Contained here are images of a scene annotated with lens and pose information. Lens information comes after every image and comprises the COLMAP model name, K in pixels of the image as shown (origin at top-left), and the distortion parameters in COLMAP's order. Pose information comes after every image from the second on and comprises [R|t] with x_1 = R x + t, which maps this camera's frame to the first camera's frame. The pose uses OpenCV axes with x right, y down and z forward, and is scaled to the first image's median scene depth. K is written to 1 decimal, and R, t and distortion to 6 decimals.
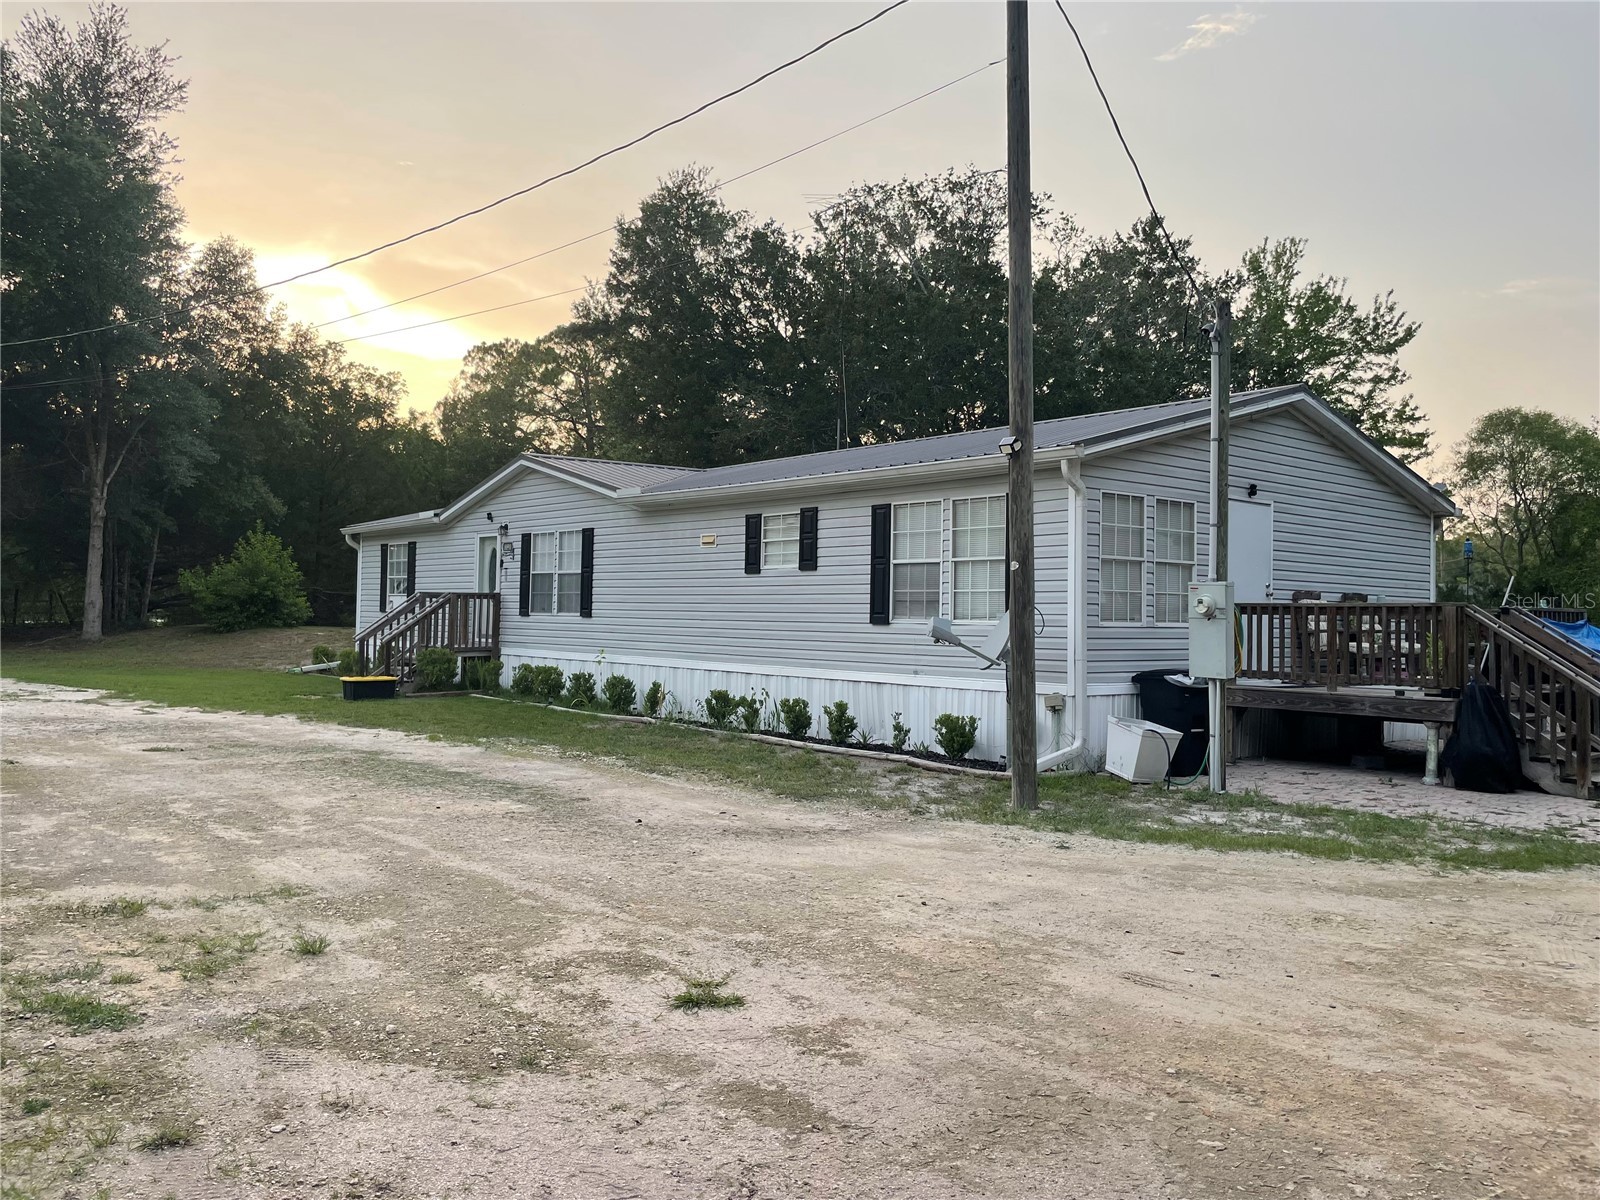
lens RADIAL K [[1212.1, 0, 796.9], [0, 1212.1, 583.6], [0, 0, 1]] dist [0.084687, -0.125538]
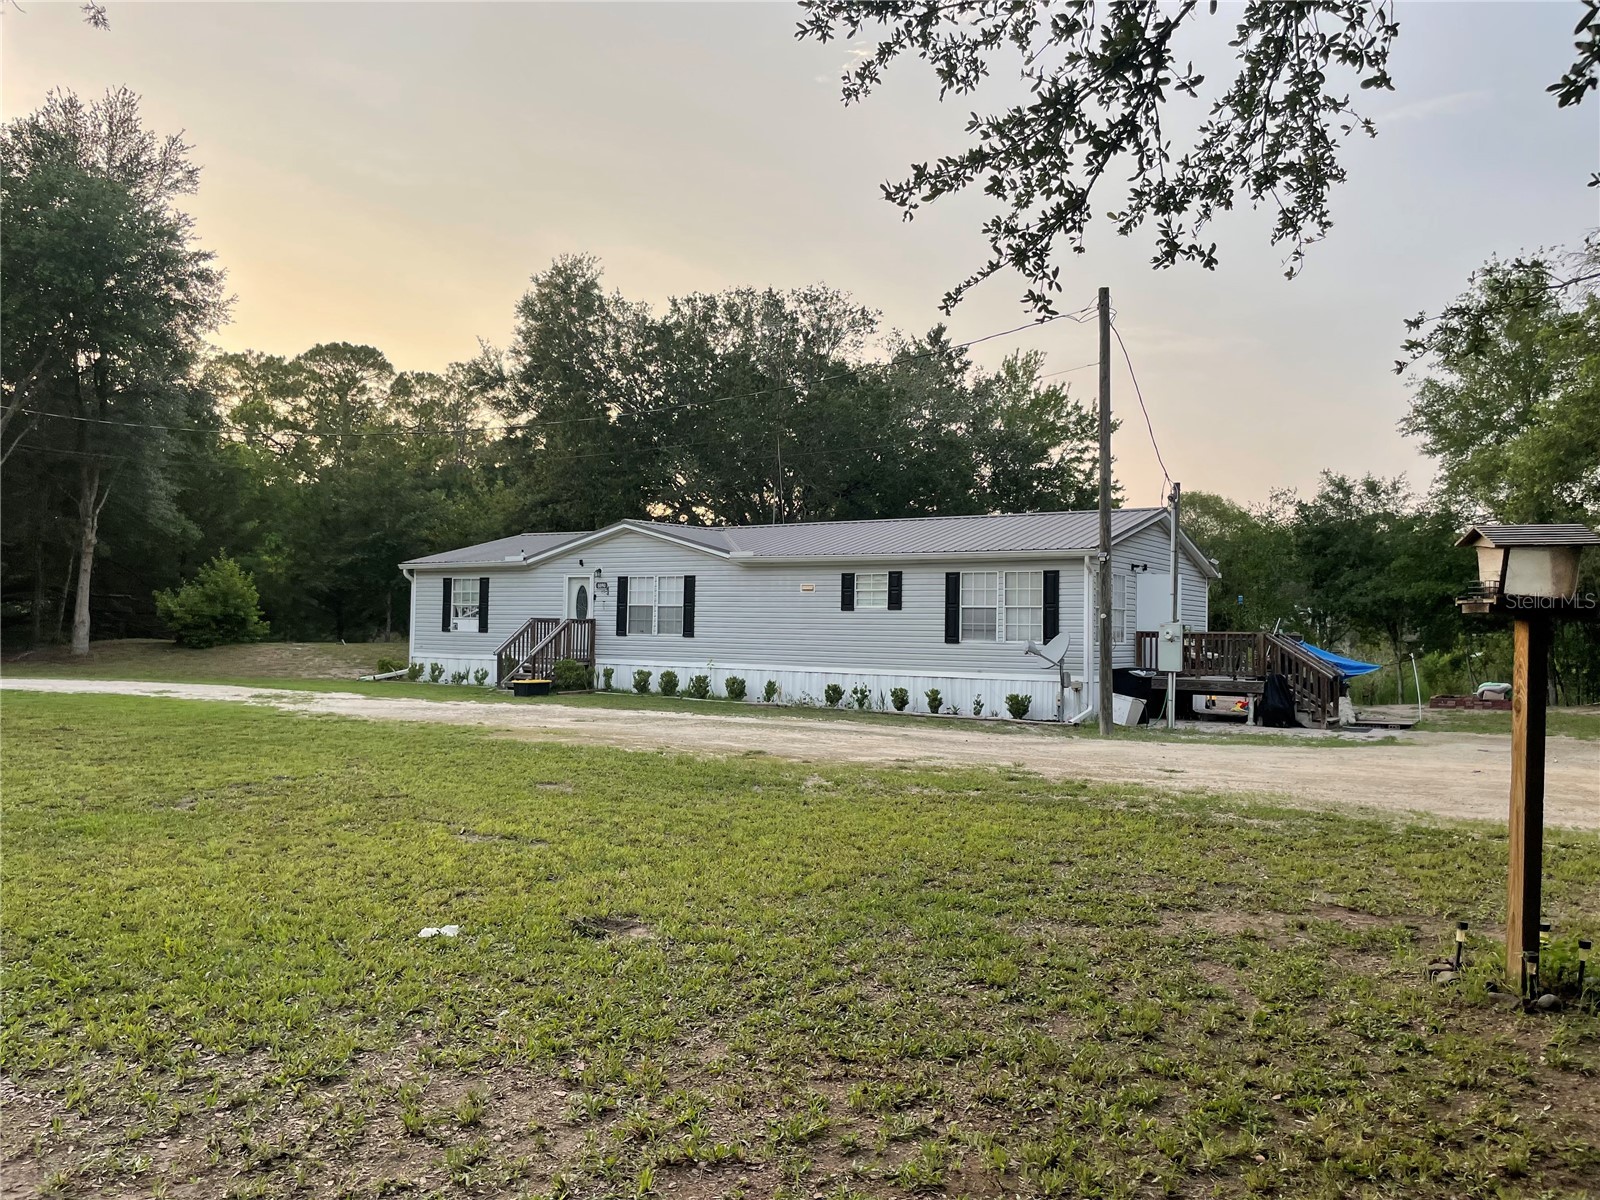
lens RADIAL K [[1212.1, 0, 796.9], [0, 1212.1, 583.6], [0, 0, 1]] dist [0.084687, -0.125538]
pose [[0.958697, 0.011718, 0.284188, -0.456944], [-0.009187, 0.999905, -0.010239, -0.022146], [-0.284281, 0.007205, 0.958714, -0.412926]]
